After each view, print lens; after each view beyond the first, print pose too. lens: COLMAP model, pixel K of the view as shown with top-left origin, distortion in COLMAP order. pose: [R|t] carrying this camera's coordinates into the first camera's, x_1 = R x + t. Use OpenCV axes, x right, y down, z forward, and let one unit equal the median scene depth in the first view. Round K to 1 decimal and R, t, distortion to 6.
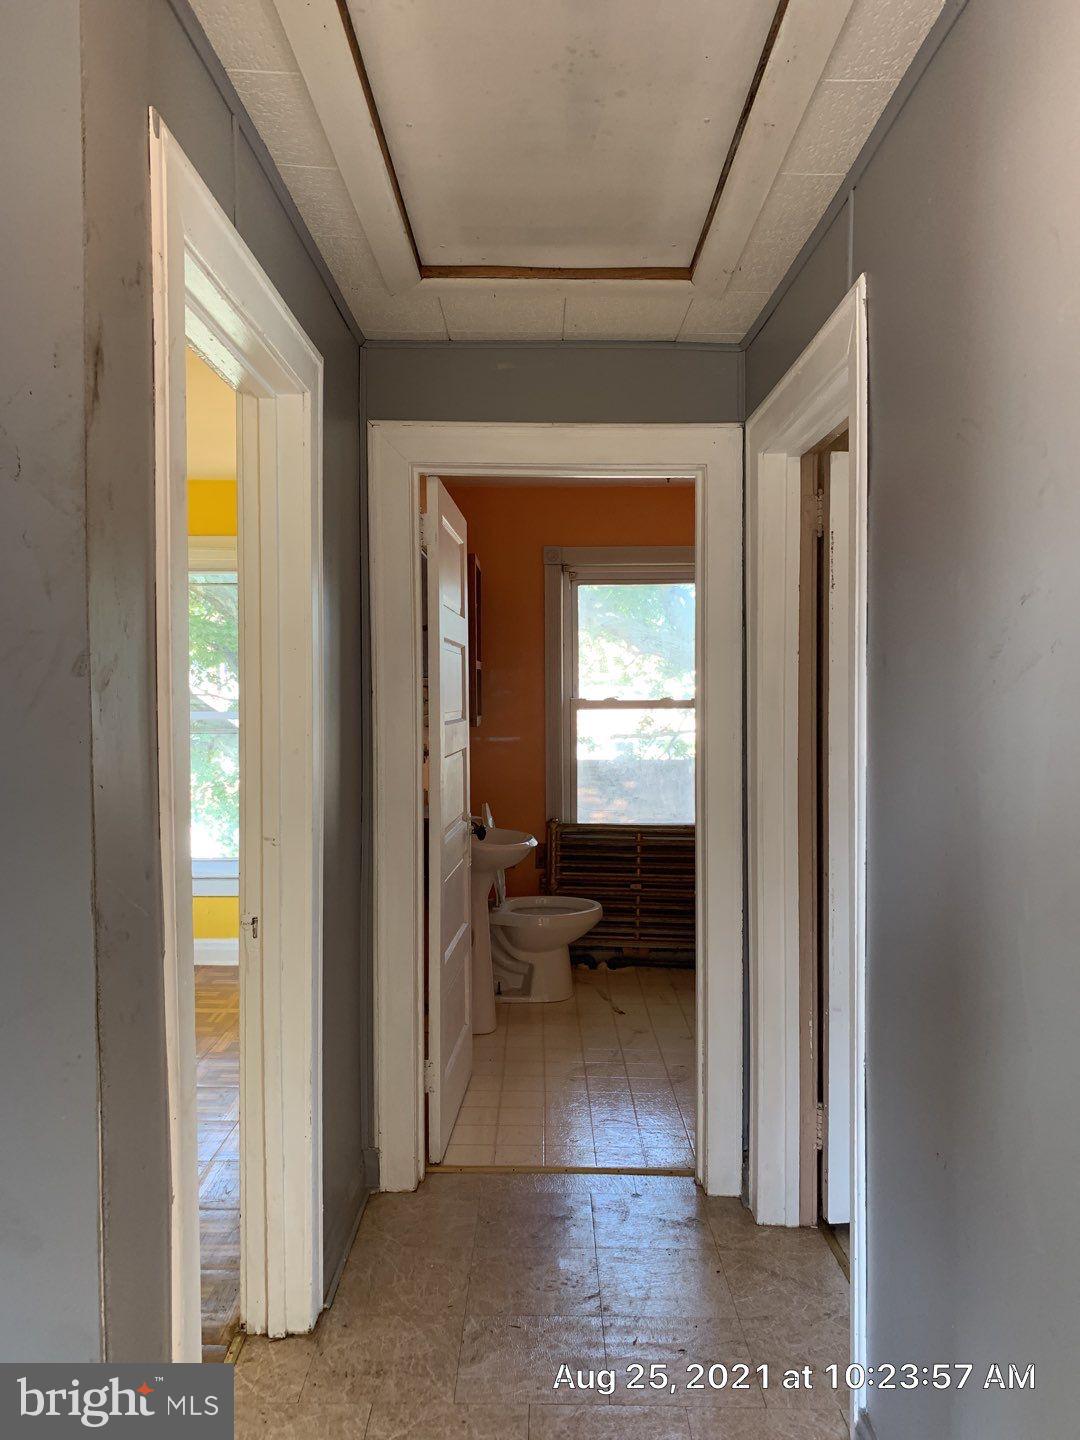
lens RADIAL K [[1126.6, 0, 539.5], [0, 1126.6, 721.0], [0, 0, 1]] dist [0.012933, -0.005751]
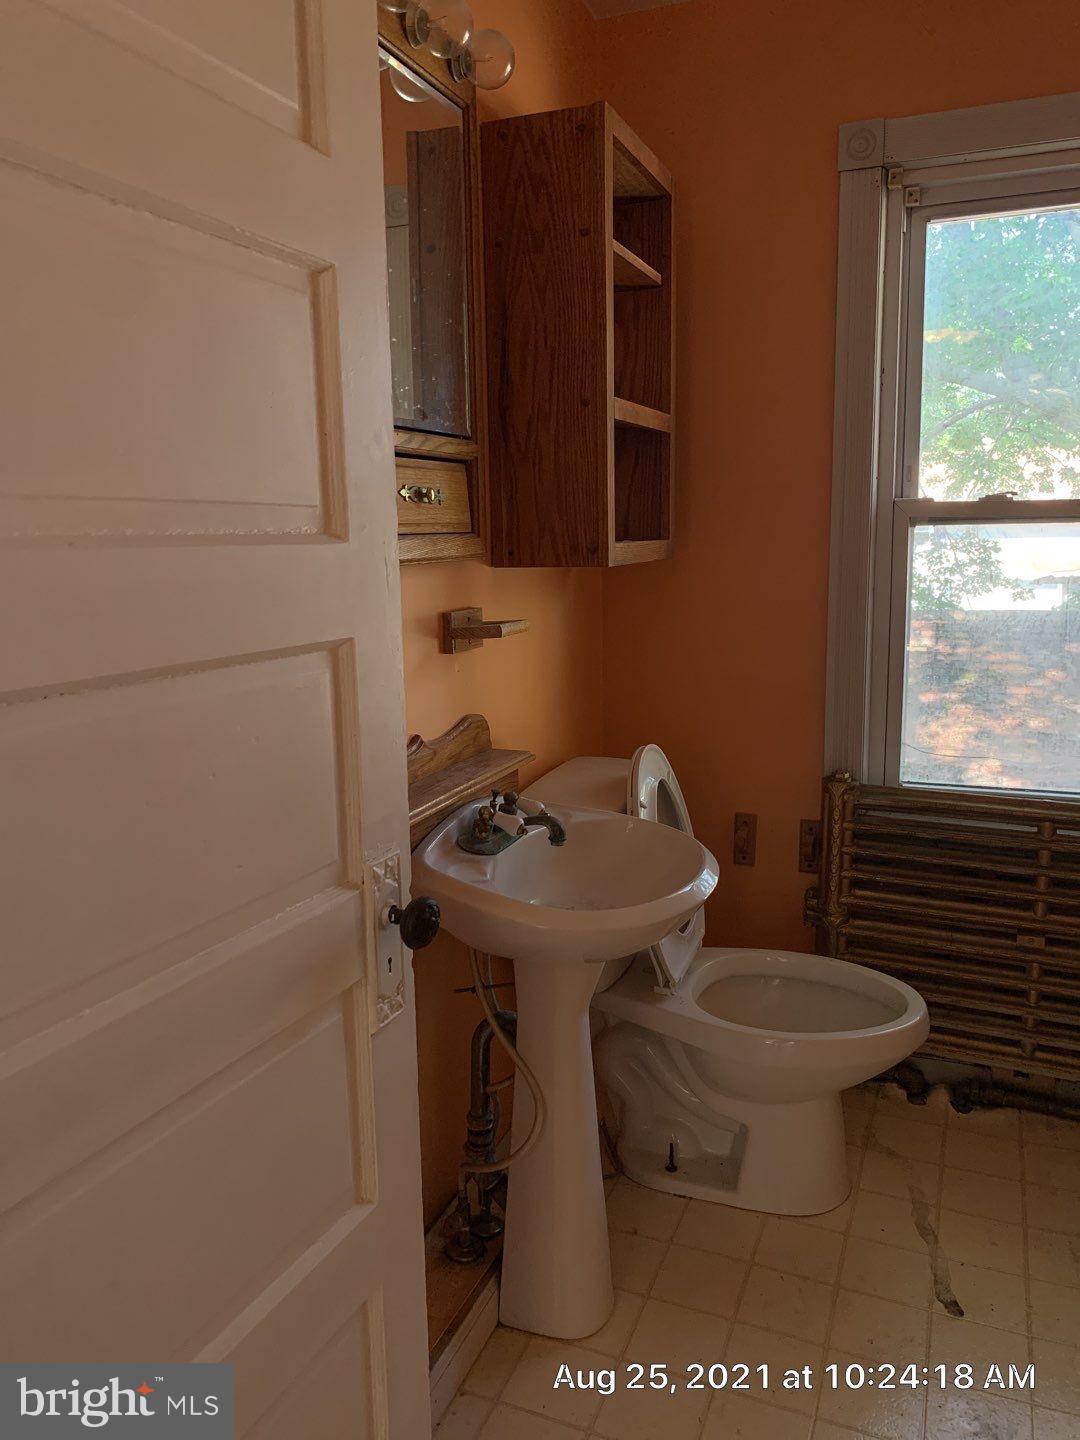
lens RADIAL K [[1126.6, 0, 536.5], [0, 1126.6, 717.4], [0, 0, 1]] dist [0.012933, -0.005751]
pose [[0.932487, 0.054712, -0.357036, 0.058863], [-0.006033, 0.990683, 0.136054, 0.004514], [0.361153, -0.124715, 0.924129, 0.543362]]
